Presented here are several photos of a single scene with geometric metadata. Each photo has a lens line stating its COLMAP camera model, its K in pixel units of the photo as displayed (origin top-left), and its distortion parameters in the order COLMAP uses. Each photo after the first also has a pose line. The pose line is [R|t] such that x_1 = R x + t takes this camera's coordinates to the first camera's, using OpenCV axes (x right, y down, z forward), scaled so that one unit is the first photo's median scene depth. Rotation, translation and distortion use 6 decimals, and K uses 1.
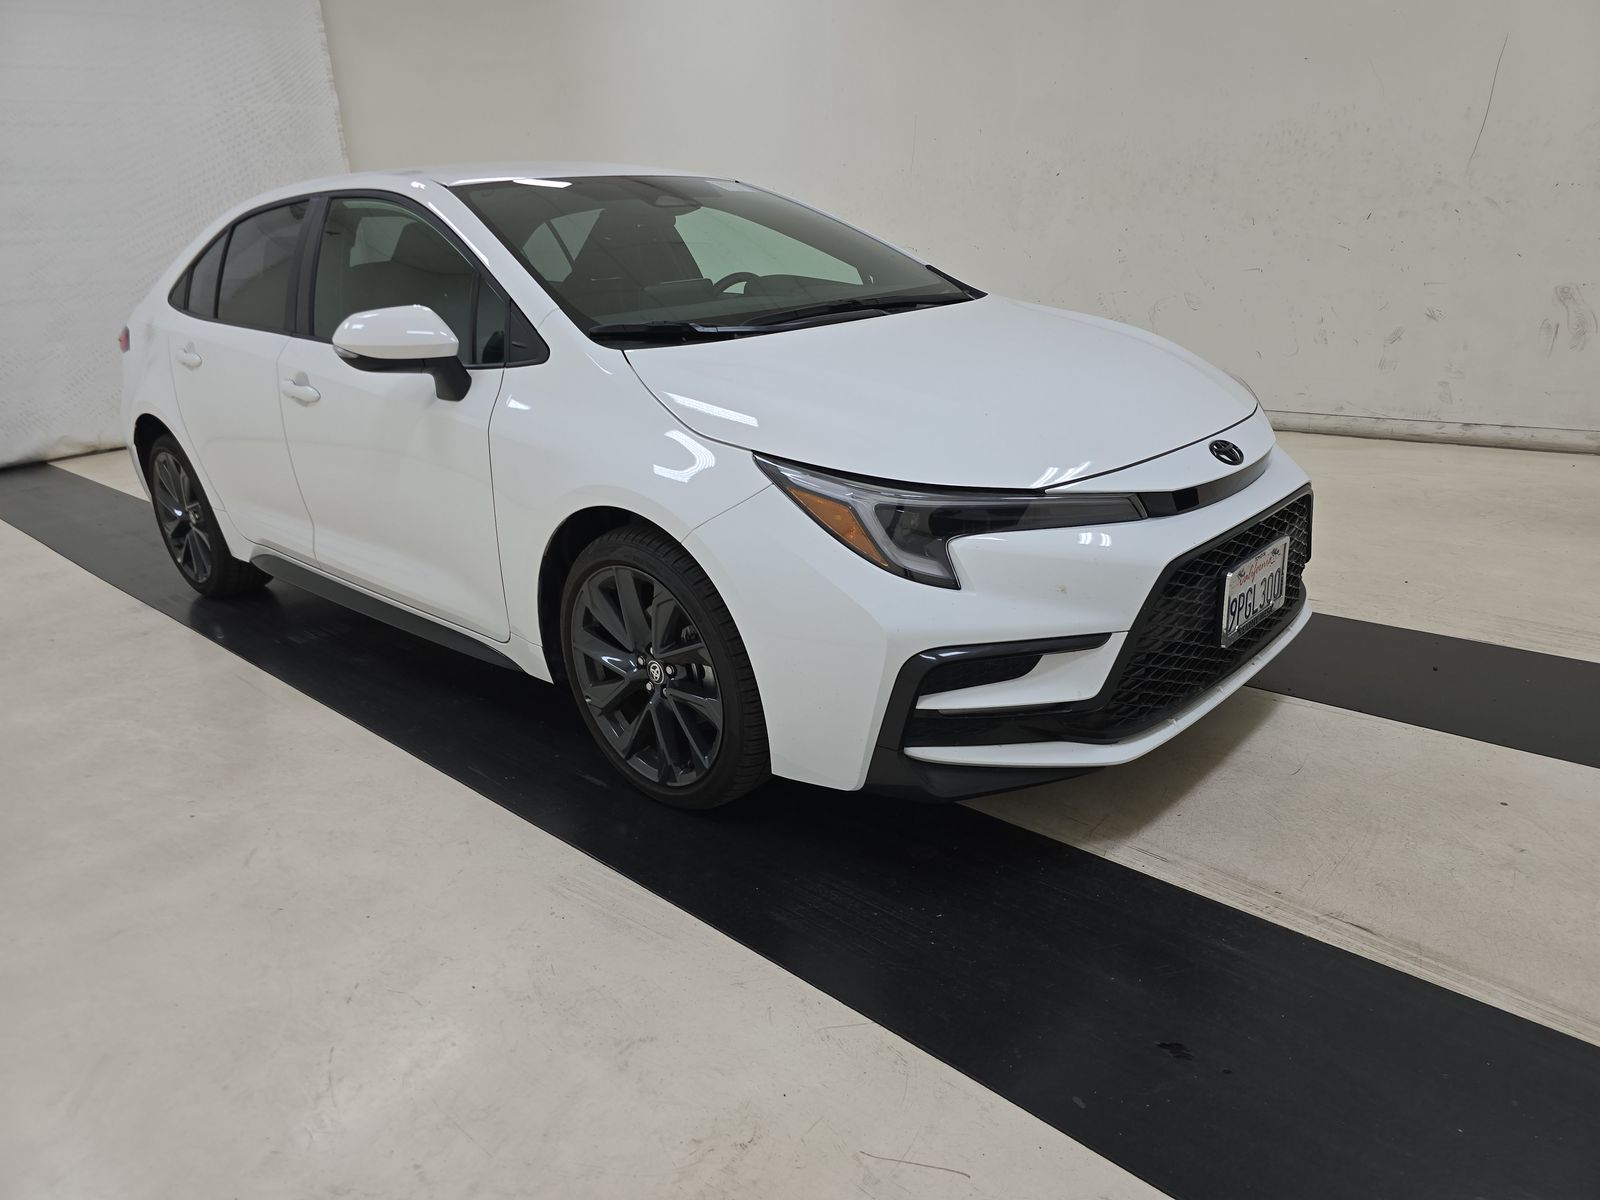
lens RADIAL K [[1055.7, 0, 809.8], [0, 1055.7, 599.9], [0, 0, 1]] dist [0.048759, -0.046237]
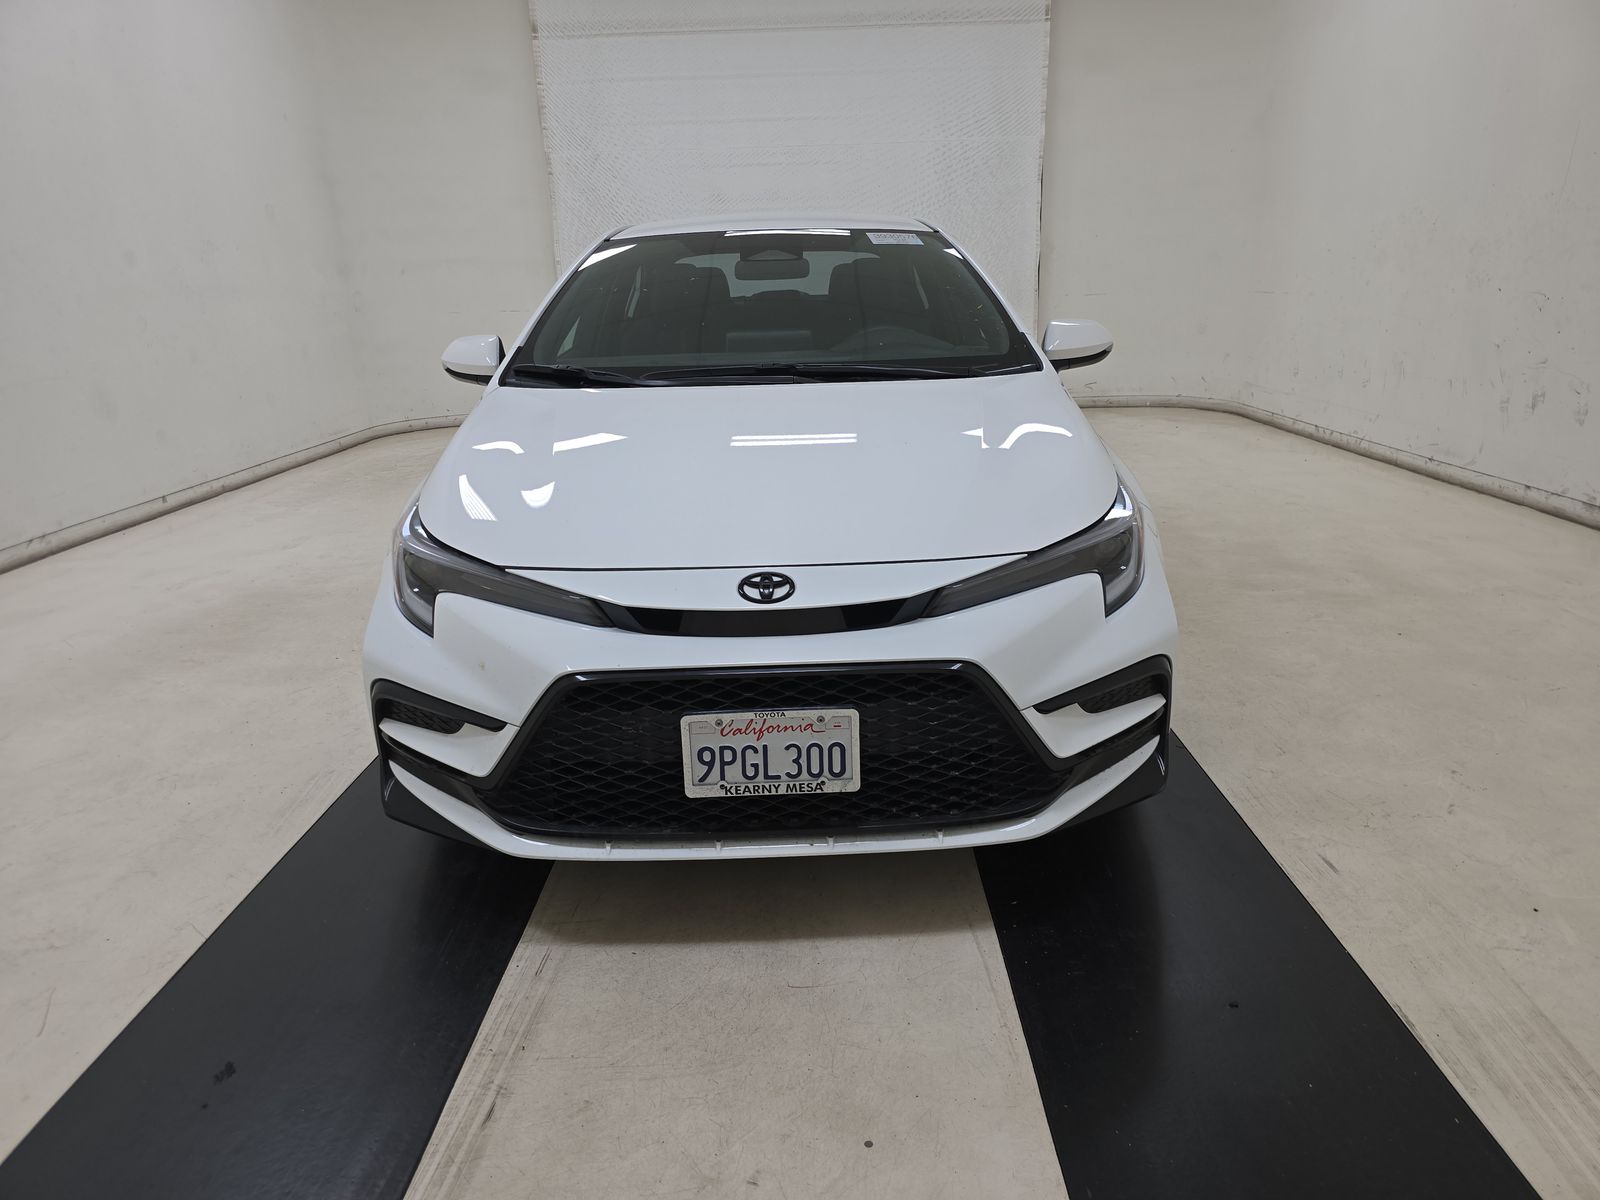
lens RADIAL K [[1055.7, 0, 809.8], [0, 1055.7, 599.9], [0, 0, 1]] dist [0.048759, -0.046237]
pose [[0.712814, 0.247918, -0.656074, 1.117760], [-0.251059, 0.963649, 0.091373, -0.243552], [0.654878, 0.099581, 0.749145, 0.423030]]
